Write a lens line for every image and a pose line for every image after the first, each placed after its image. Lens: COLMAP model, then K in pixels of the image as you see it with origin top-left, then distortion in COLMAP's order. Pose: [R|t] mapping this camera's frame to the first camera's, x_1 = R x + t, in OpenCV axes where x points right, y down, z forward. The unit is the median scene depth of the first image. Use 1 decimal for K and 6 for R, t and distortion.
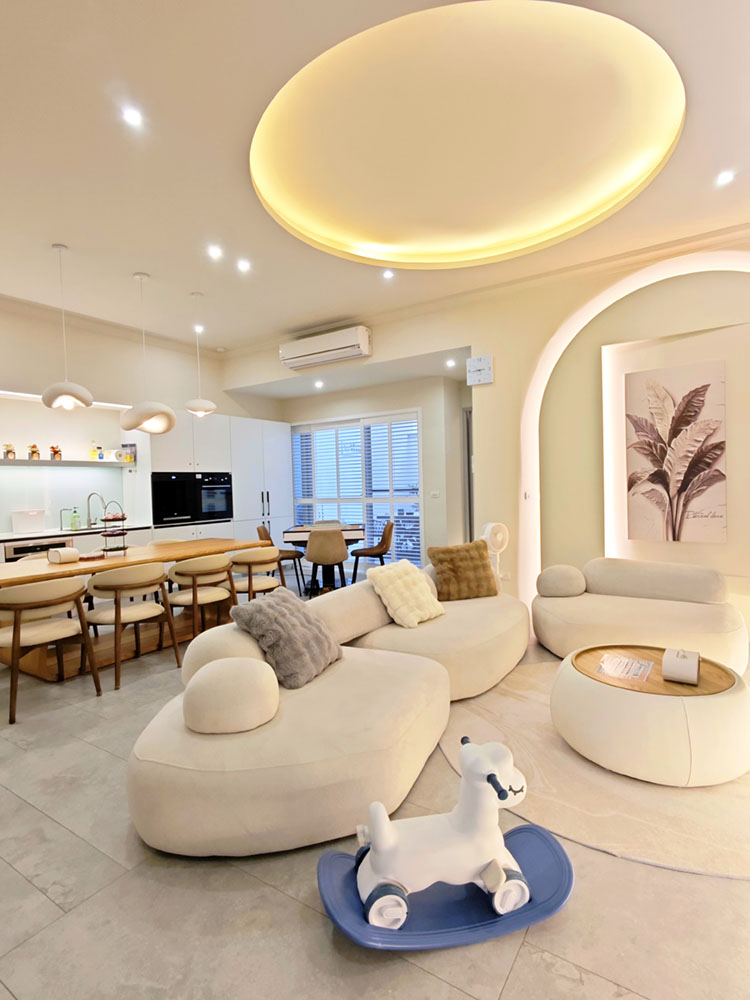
lens RADIAL K [[510.4, 0, 376.3], [0, 510.4, 499.2], [0, 0, 1]] dist [0.003250, 0.000365]
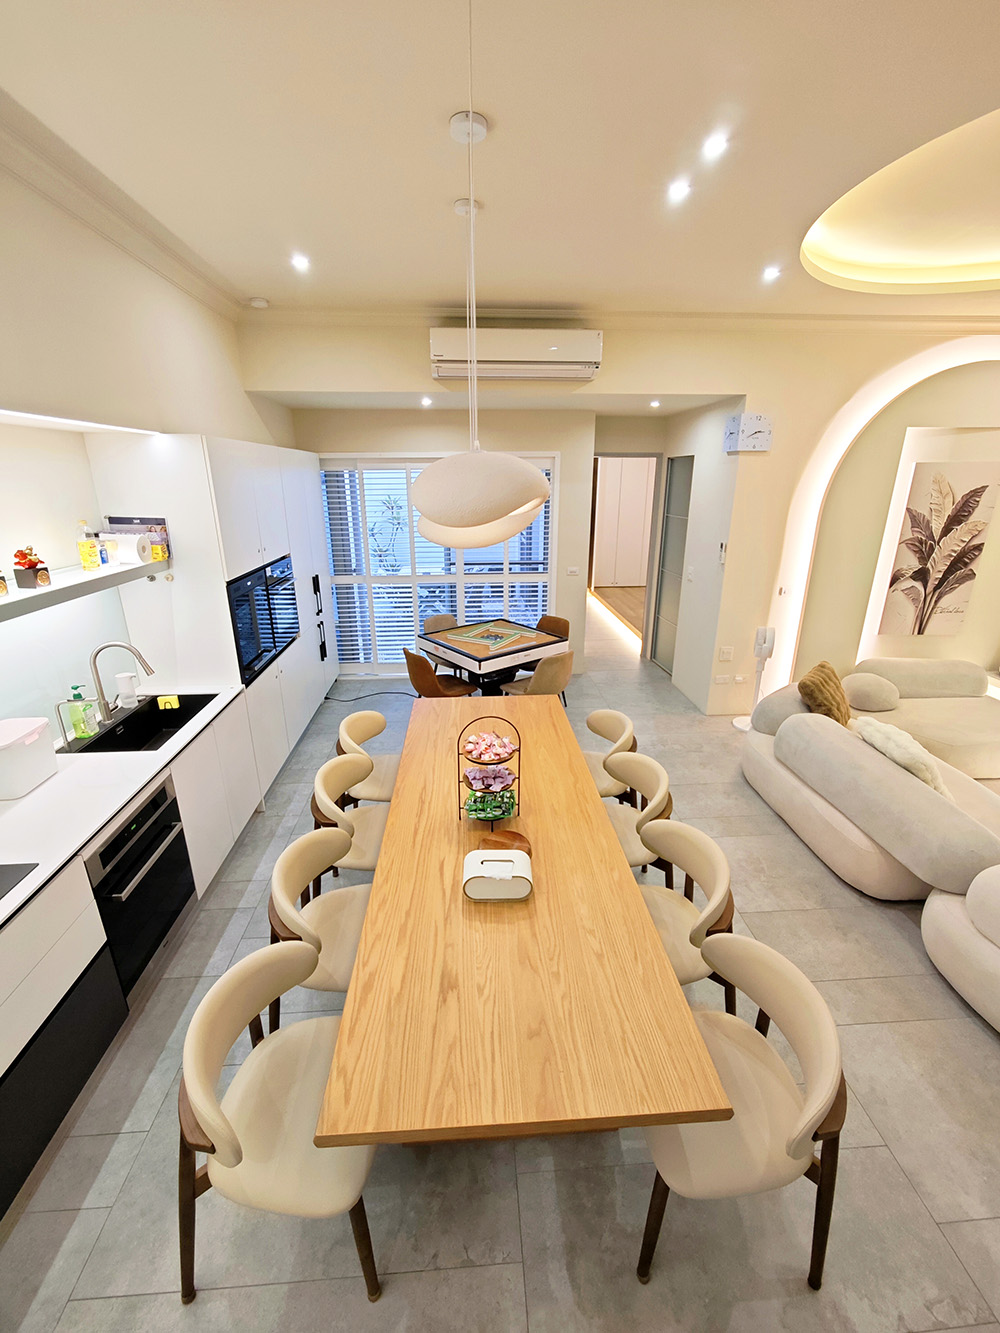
lens RADIAL K [[544.6, 0, 497.8], [0, 544.6, 666.6], [0, 0, 1]] dist [-0.003085, -0.000344]
pose [[0.806645, -0.170148, 0.566016, -0.775678], [-0.001031, 0.957260, 0.289227, -0.180560], [-0.591035, -0.233887, 0.771994, 0.618711]]
